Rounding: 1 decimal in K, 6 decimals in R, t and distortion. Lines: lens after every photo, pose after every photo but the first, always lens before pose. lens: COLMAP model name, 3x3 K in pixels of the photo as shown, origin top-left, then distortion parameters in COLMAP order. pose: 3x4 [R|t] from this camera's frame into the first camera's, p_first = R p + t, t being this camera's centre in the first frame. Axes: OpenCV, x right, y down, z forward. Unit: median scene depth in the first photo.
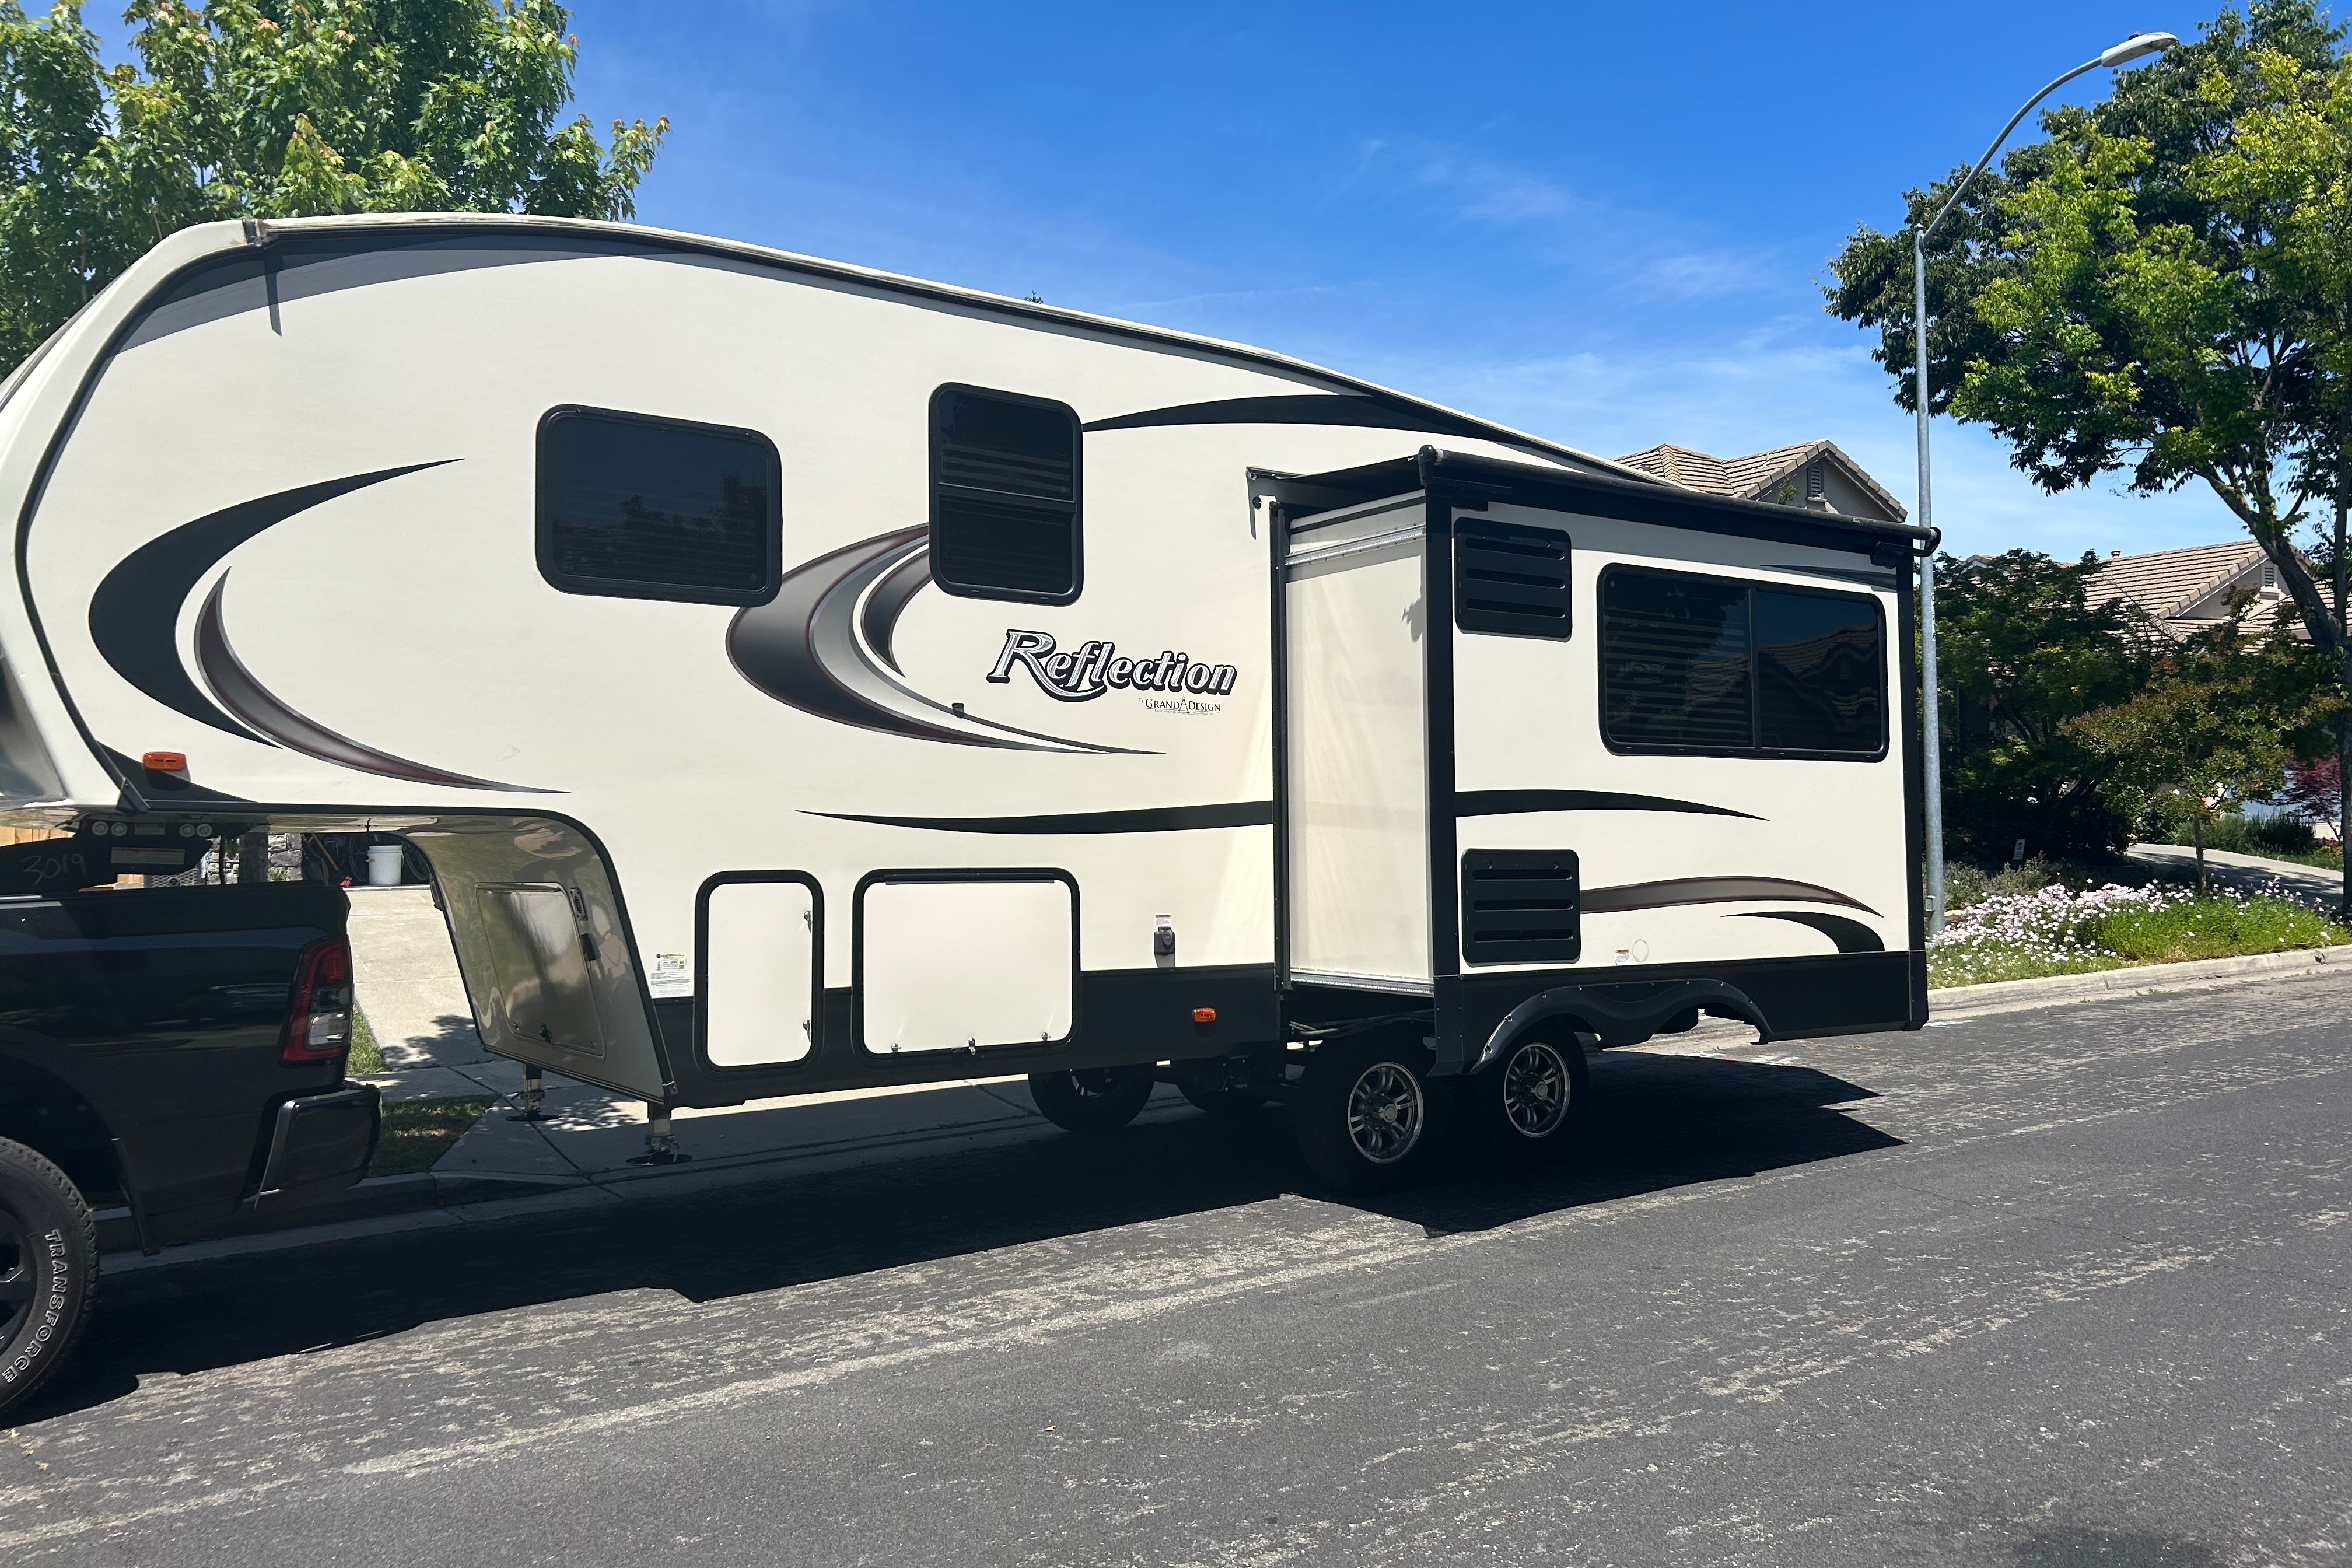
lens RADIAL K [[1707.9, 0, 1176.0], [0, 1707.9, 784.0], [0, 0, 1]] dist [0.111501, -0.174074]
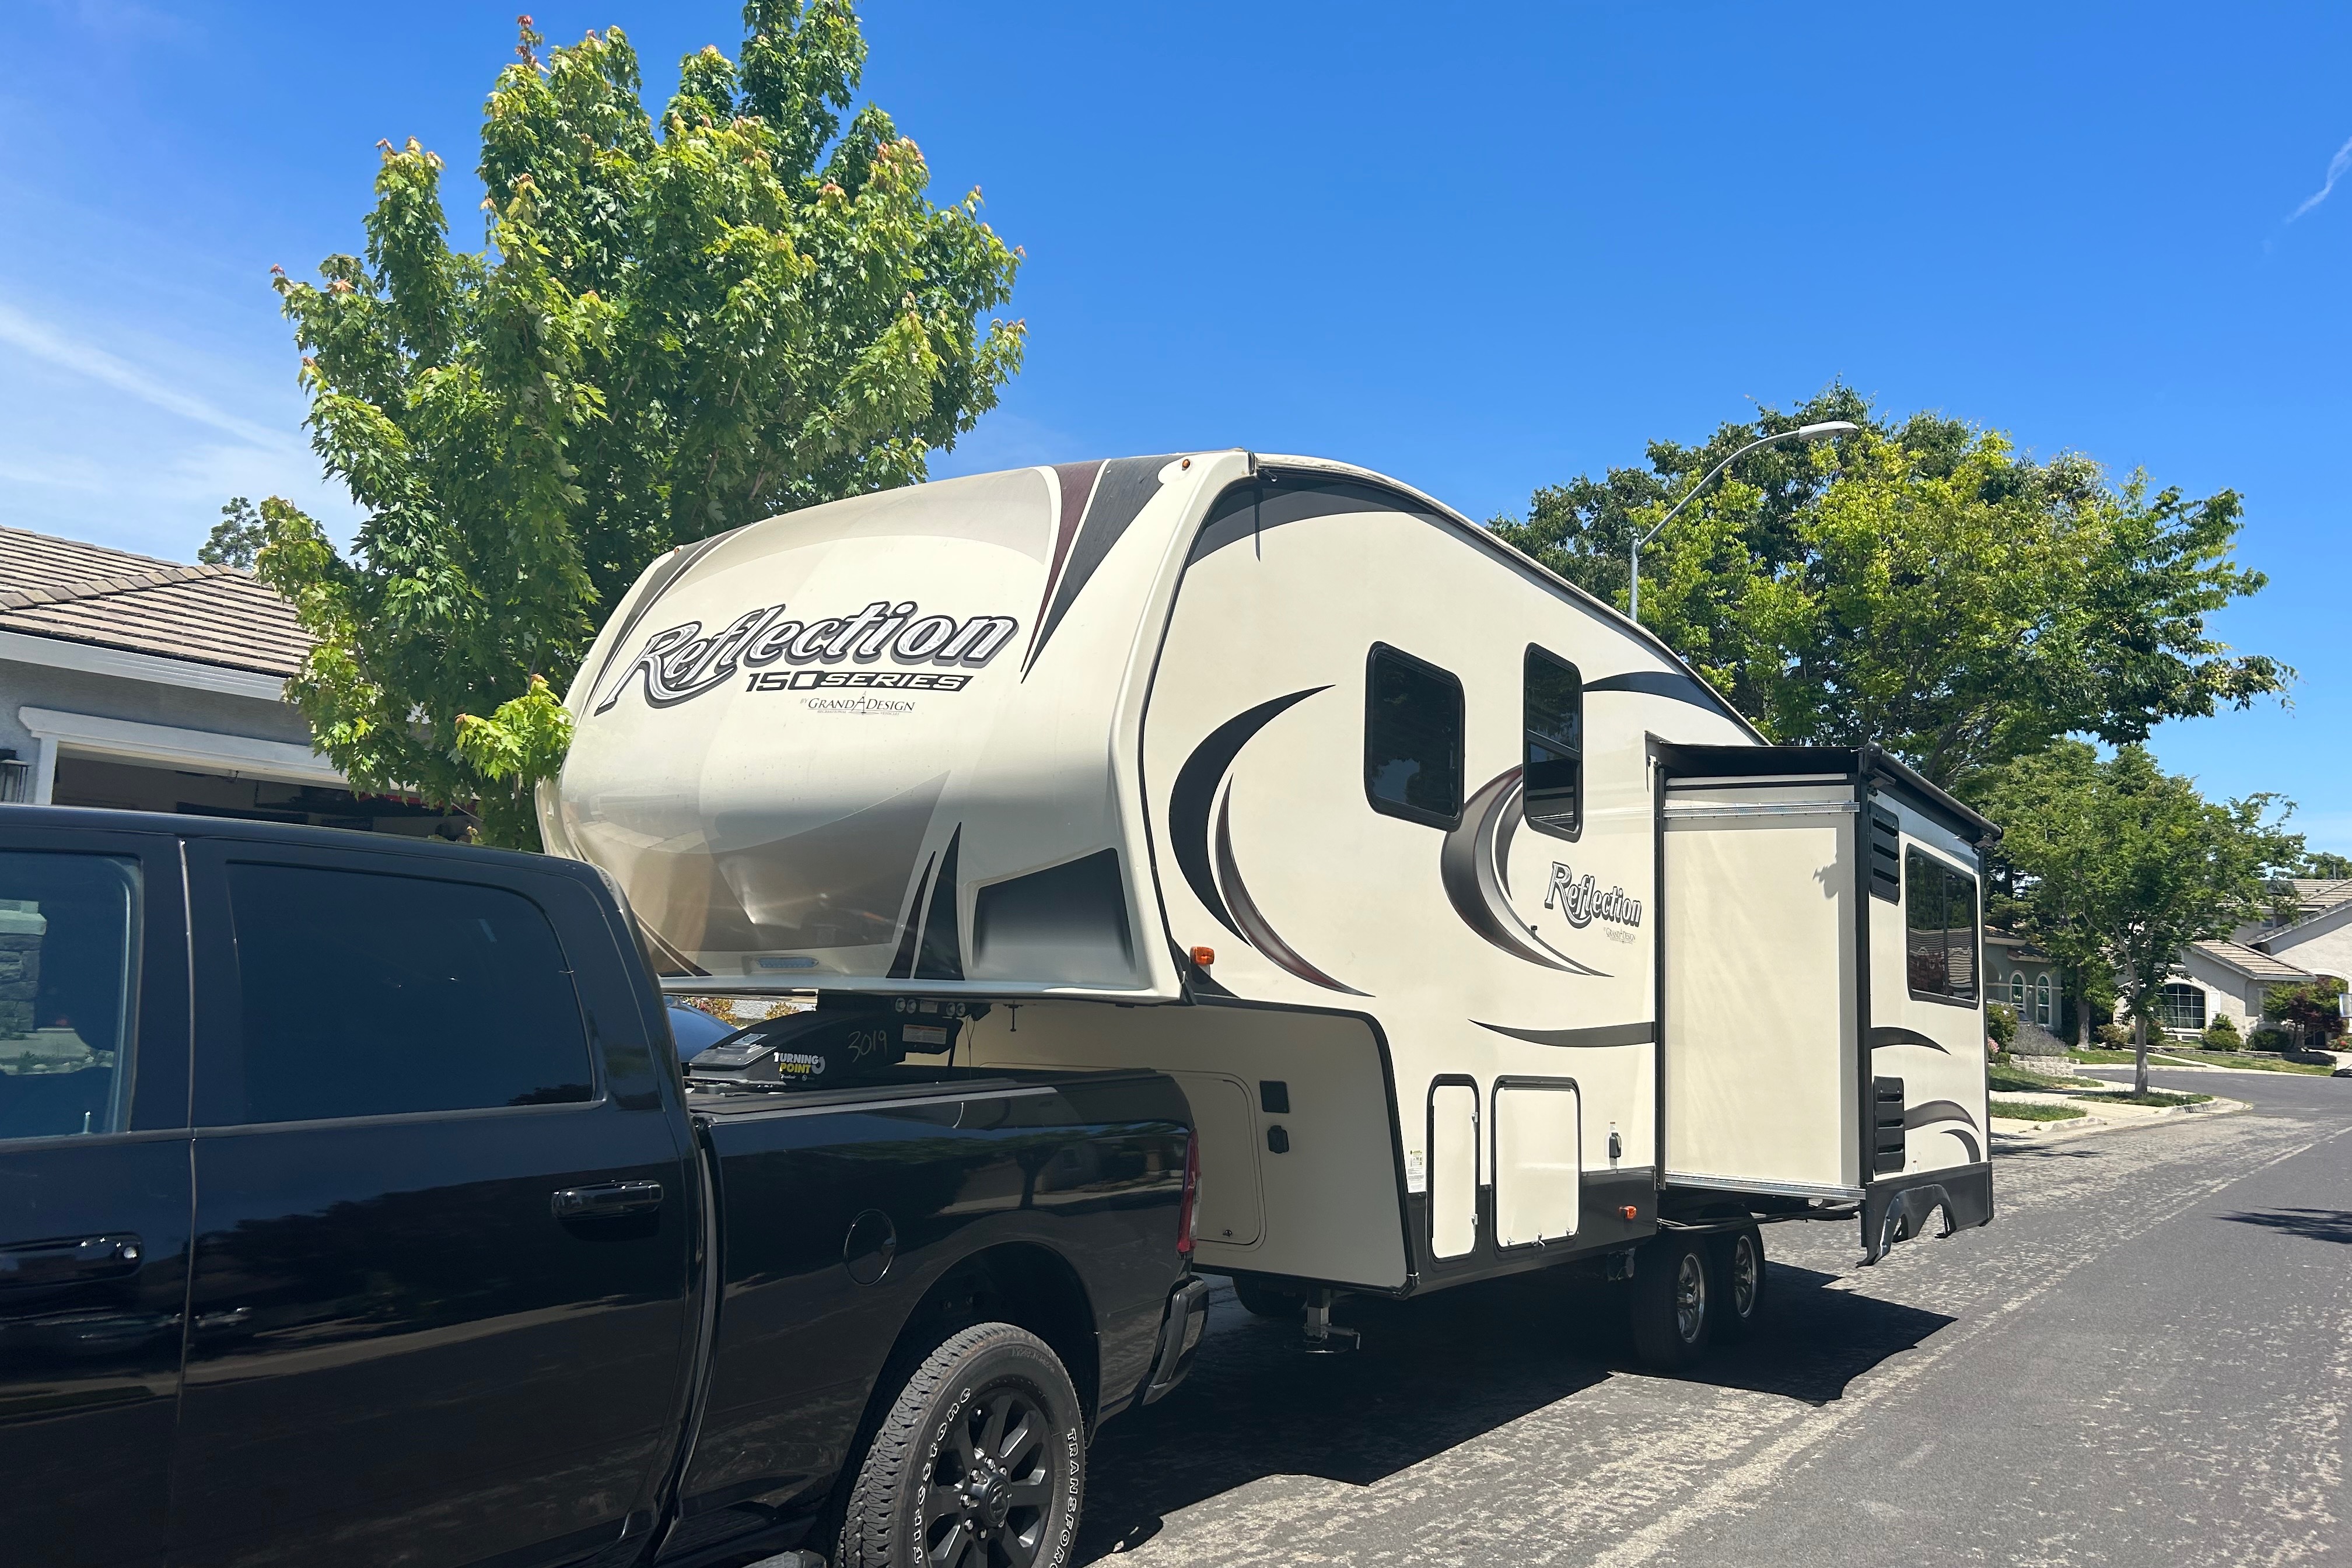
lens RADIAL K [[1768.7, 0, 1176.0], [0, 1768.7, 784.0], [0, 0, 1]] dist [-0.007121, -0.002620]
pose [[0.924726, 0.100020, 0.367258, -0.743002], [-0.065118, 0.992204, -0.106258, -0.001452], [-0.375022, 0.074344, 0.924030, 0.018861]]
